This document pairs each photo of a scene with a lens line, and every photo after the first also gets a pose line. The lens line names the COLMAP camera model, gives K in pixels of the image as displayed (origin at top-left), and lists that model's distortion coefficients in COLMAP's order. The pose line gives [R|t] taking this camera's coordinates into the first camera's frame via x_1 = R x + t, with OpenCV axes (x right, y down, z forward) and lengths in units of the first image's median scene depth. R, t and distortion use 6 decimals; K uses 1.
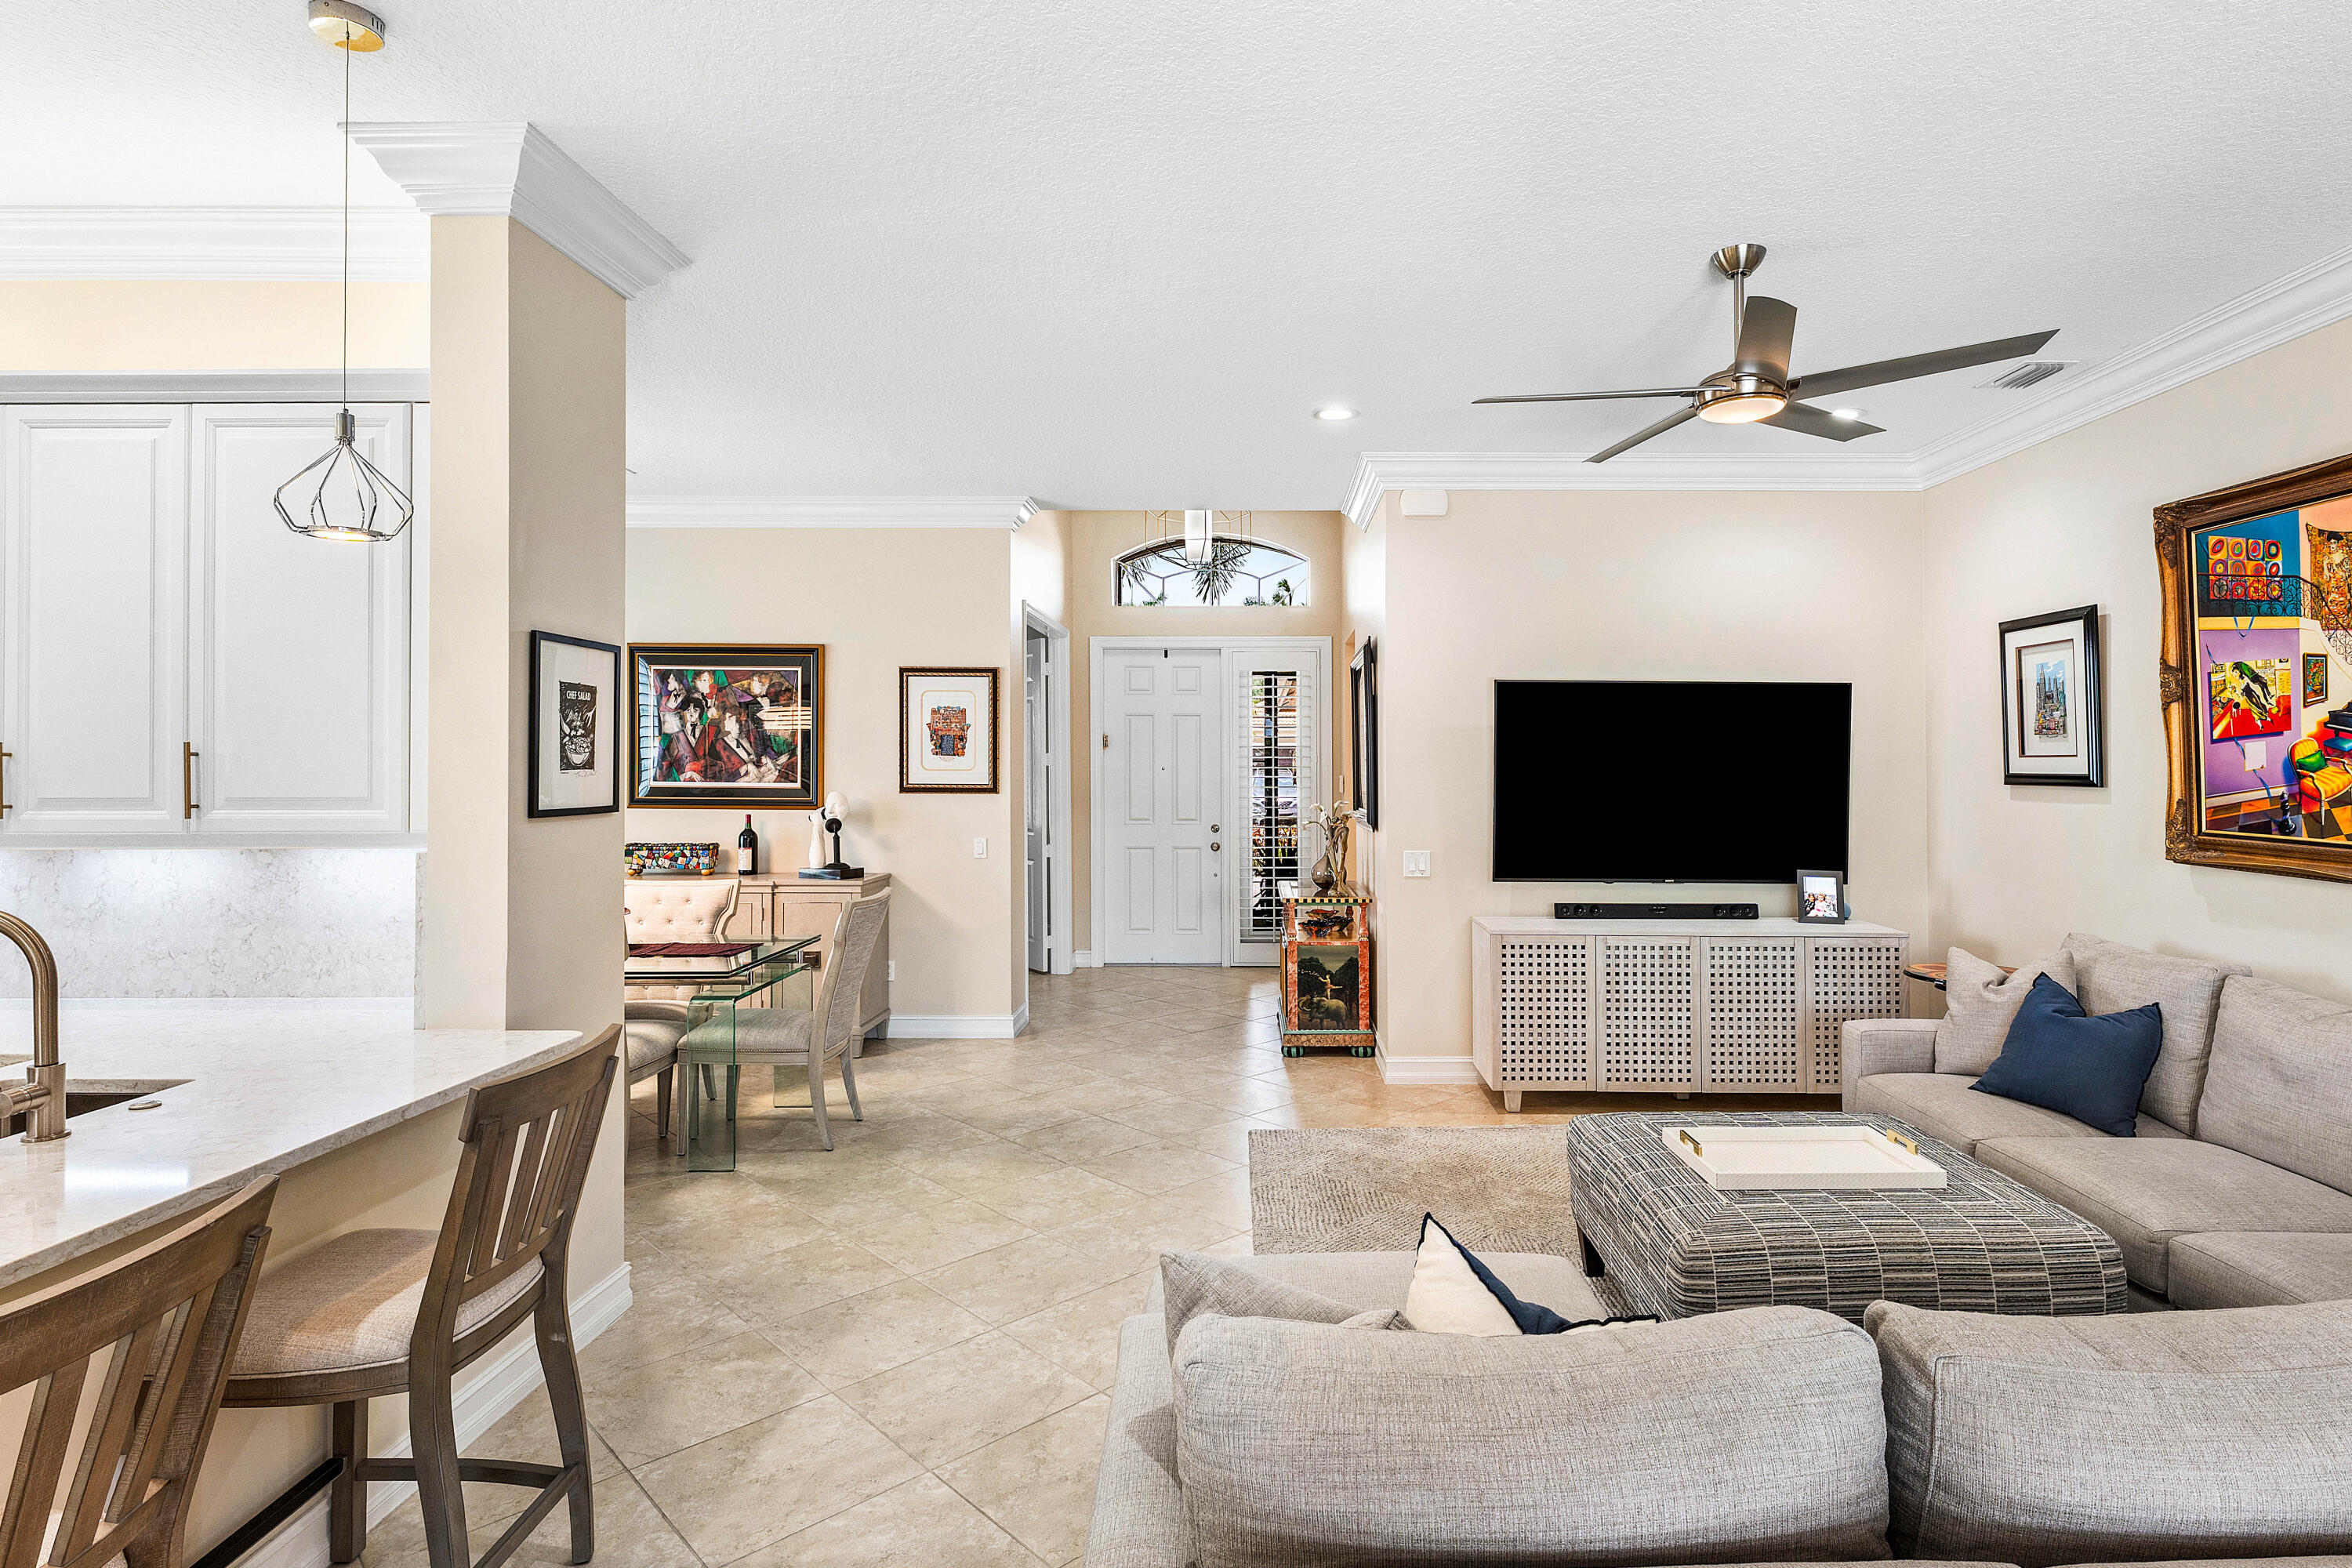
lens RADIAL K [[1191.9, 0, 1252.6], [0, 1191.9, 741.0], [0, 0, 1]] dist [-0.001984, -0.000295]
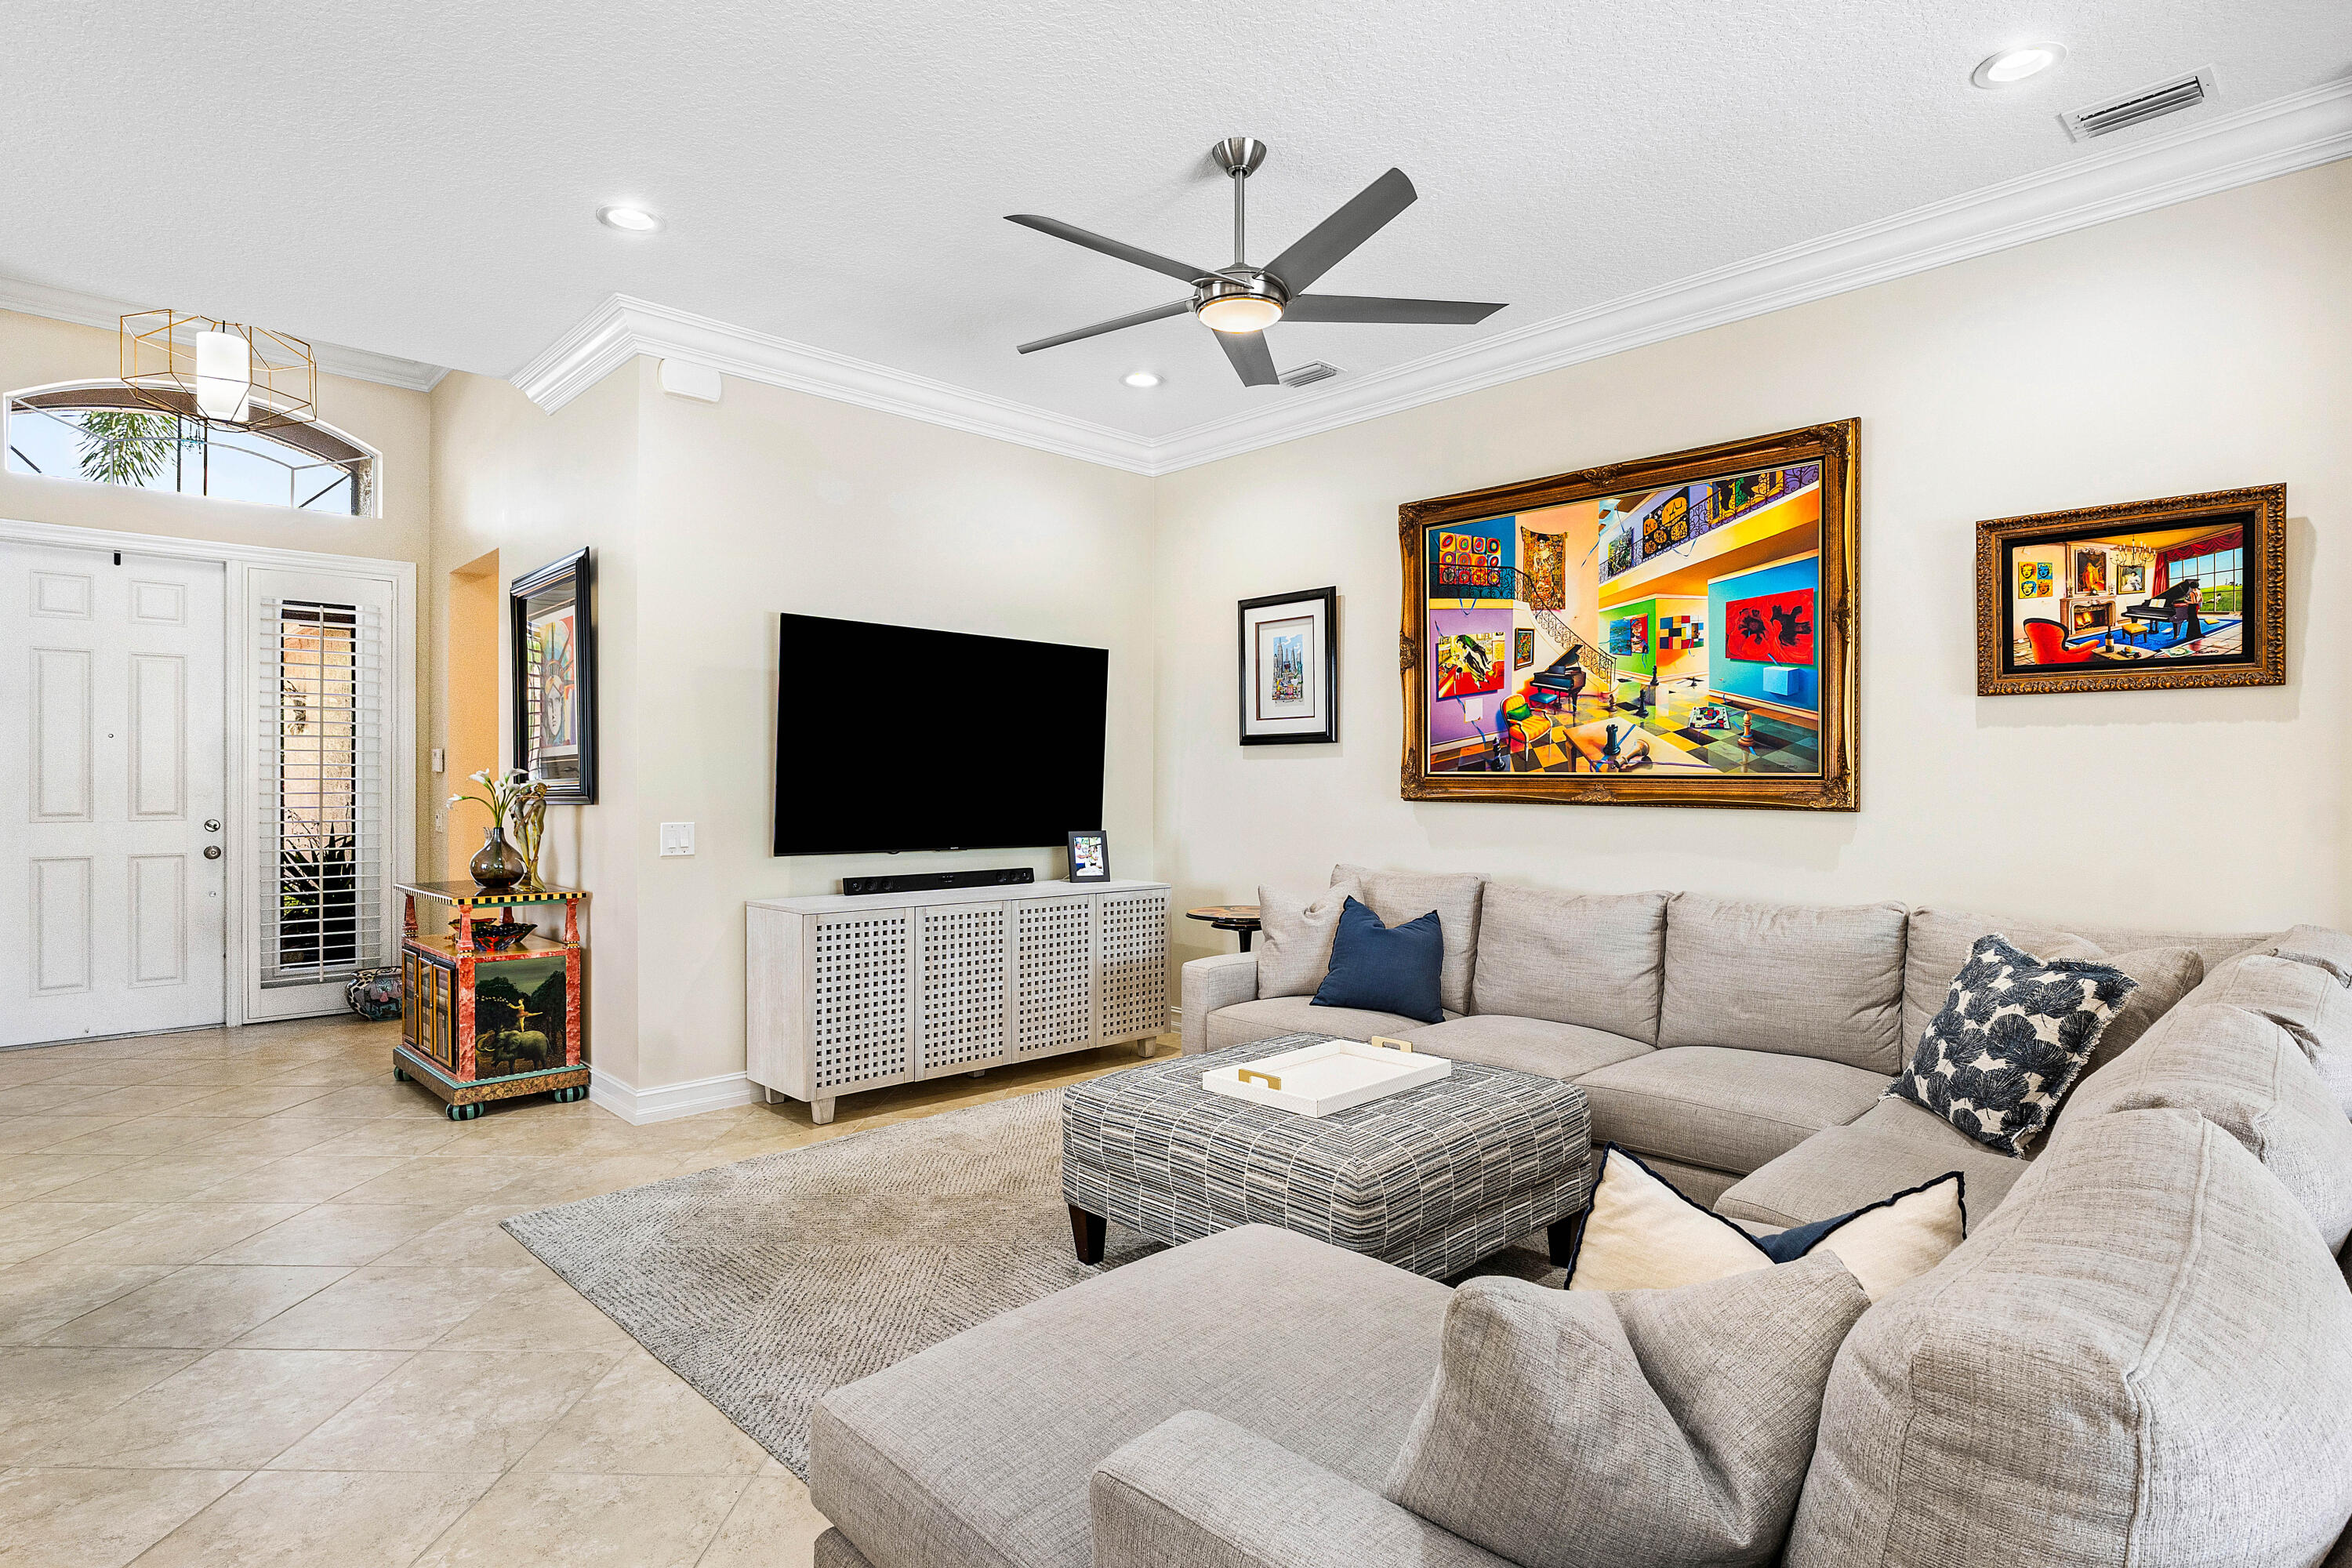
lens RADIAL K [[1202.4, 0, 1176.0], [0, 1202.4, 784.0], [0, 0, 1]] dist [-0.003195, -0.000869]
pose [[0.719515, -0.000818, 0.694476, -0.195704], [-0.013375, 0.999798, 0.015035, 0.055796], [-0.694348, -0.020106, 0.719359, 0.223133]]
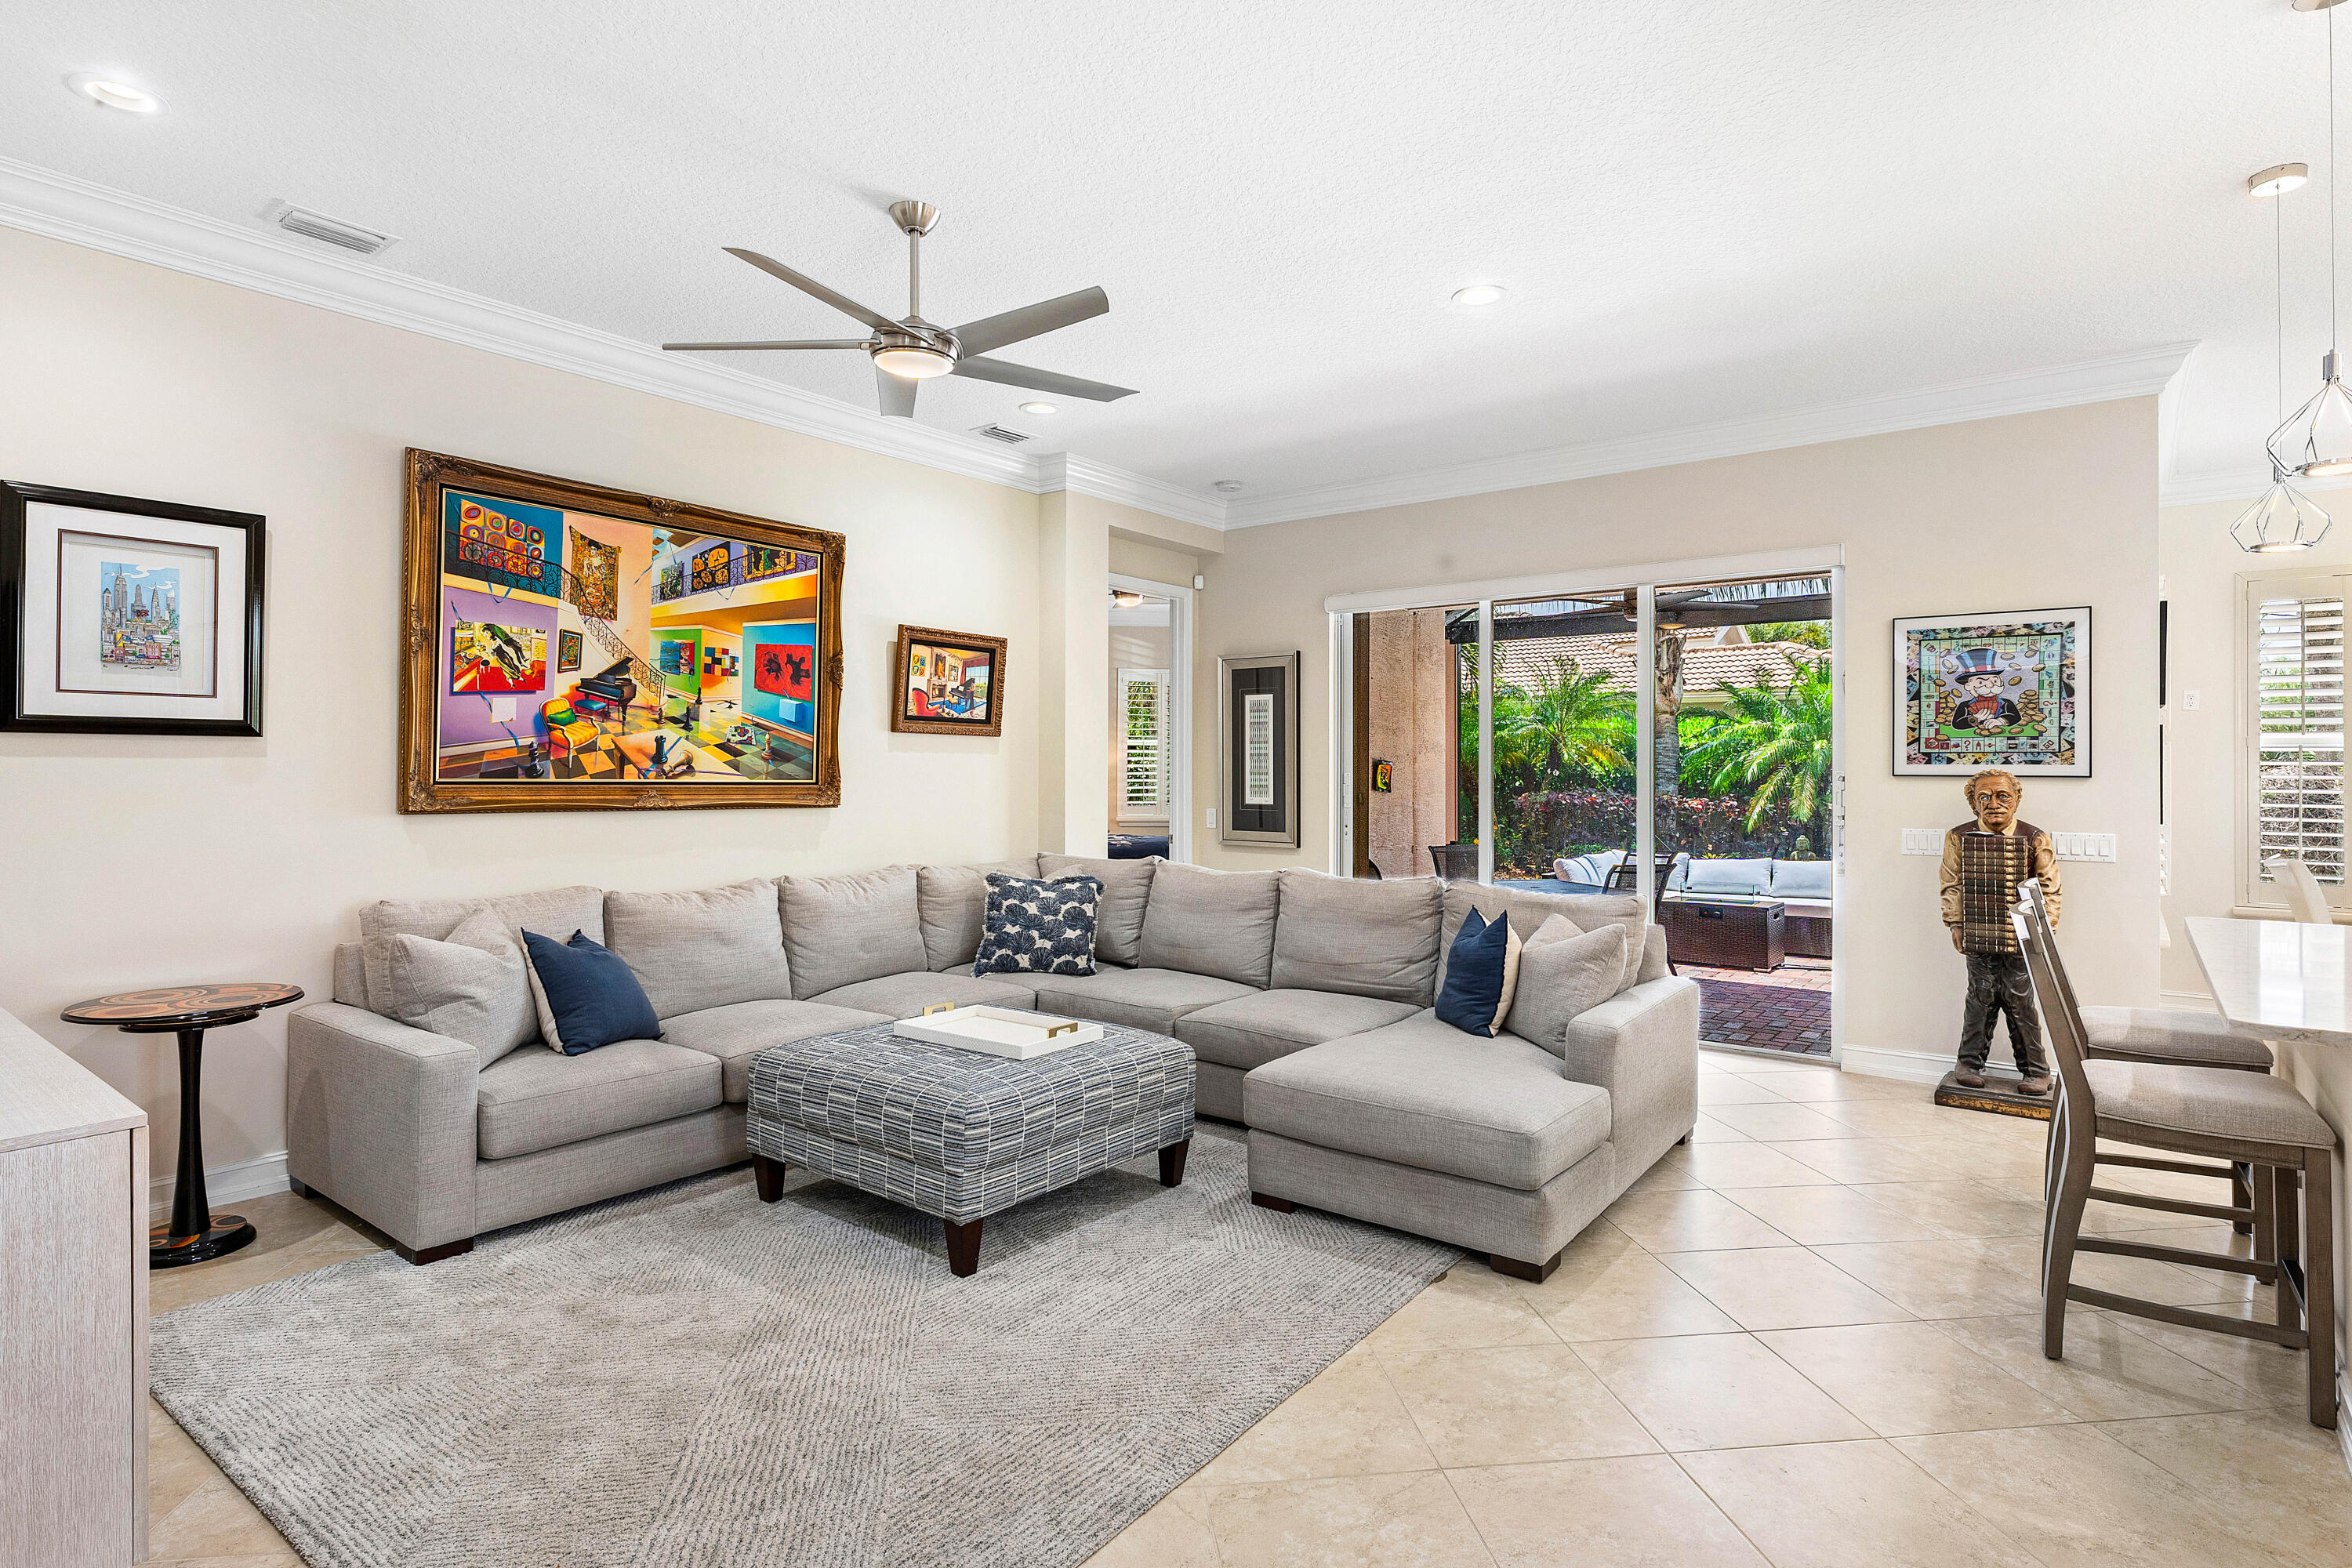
lens RADIAL K [[1182.9, 0, 1187.4], [0, 1182.9, 770.5], [0, 0, 1]] dist [-0.000388, 0.000136]
pose [[-0.789117, -0.002333, 0.614239, -0.265991], [-0.014679, 0.999779, -0.015061, 0.057067], [-0.614068, -0.020902, -0.788976, 1.094256]]
